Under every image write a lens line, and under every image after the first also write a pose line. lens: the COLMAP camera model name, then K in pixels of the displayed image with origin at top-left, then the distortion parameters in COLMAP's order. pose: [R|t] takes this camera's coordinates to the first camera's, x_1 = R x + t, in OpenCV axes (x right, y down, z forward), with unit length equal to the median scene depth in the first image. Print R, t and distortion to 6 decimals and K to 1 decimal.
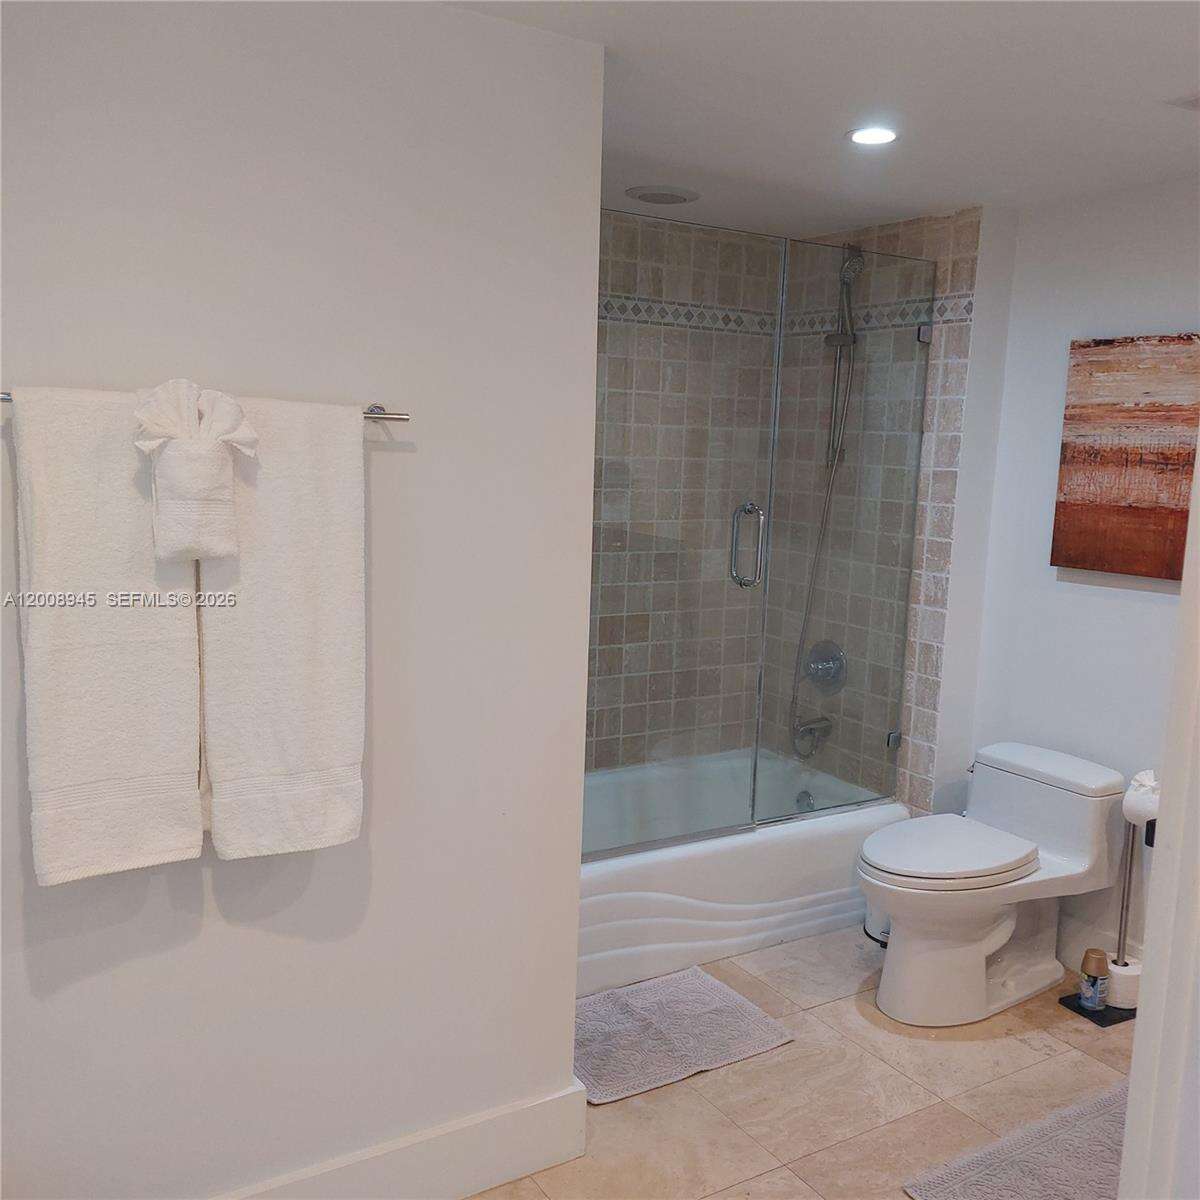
lens RADIAL K [[1117.1, 0, 600.0], [0, 1117.1, 600.0], [0, 0, 1]] dist [0.013737, -0.014243]
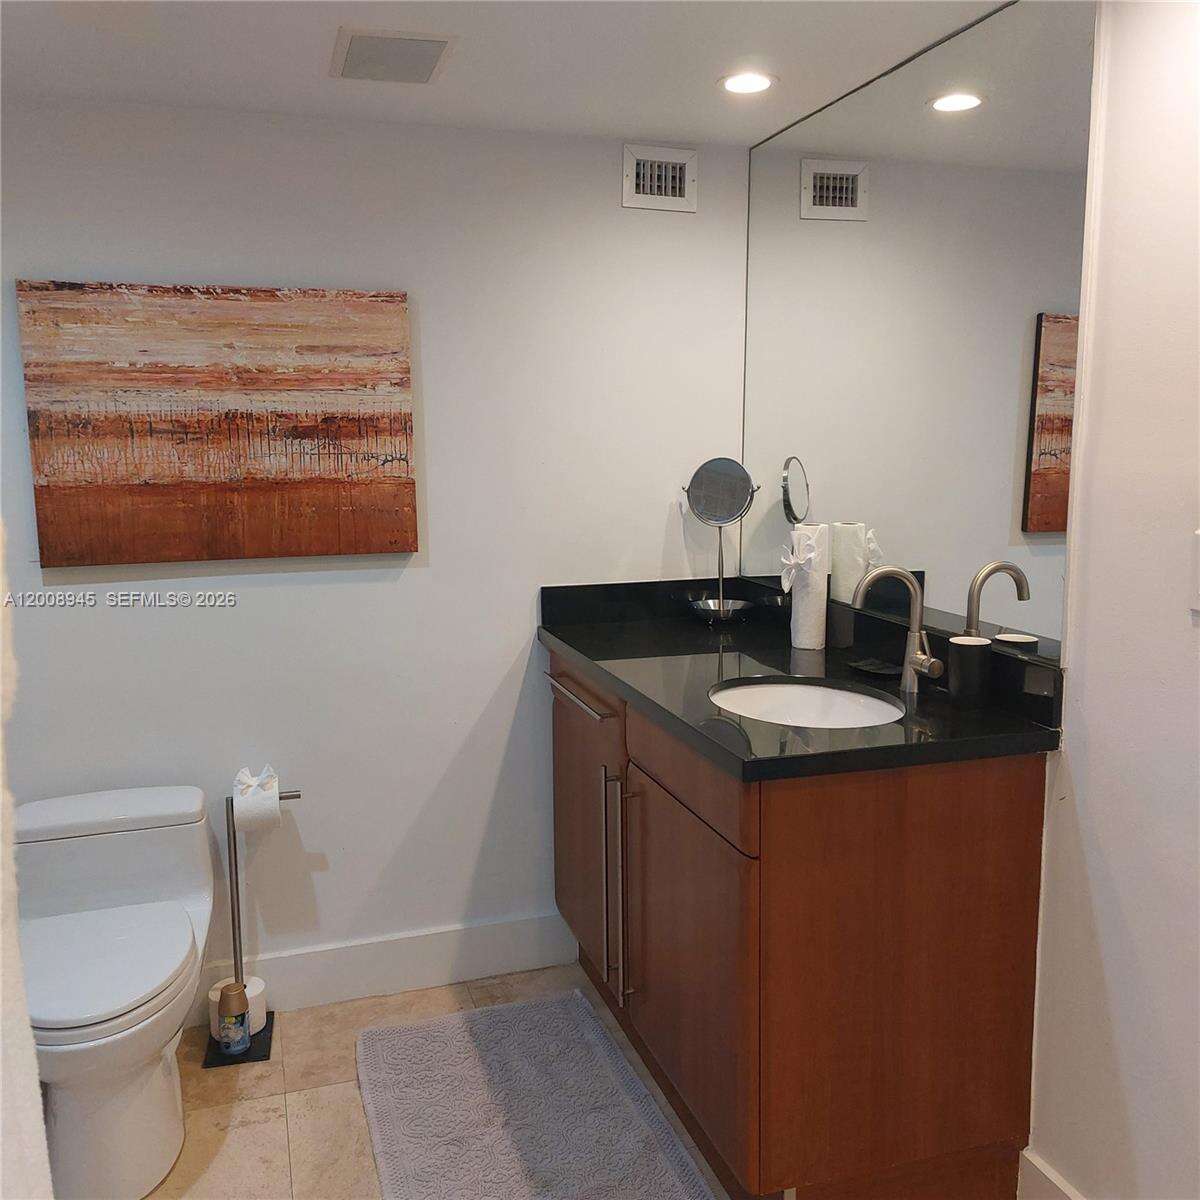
lens RADIAL K [[1117.1, 0, 600.0], [0, 1117.1, 600.0], [0, 0, 1]] dist [0.013737, -0.014243]
pose [[0.232924, -0.169838, 0.957550, -0.280754], [0.150631, 0.979050, 0.137010, -0.061730], [-0.960759, 0.112323, 0.253627, 0.459197]]
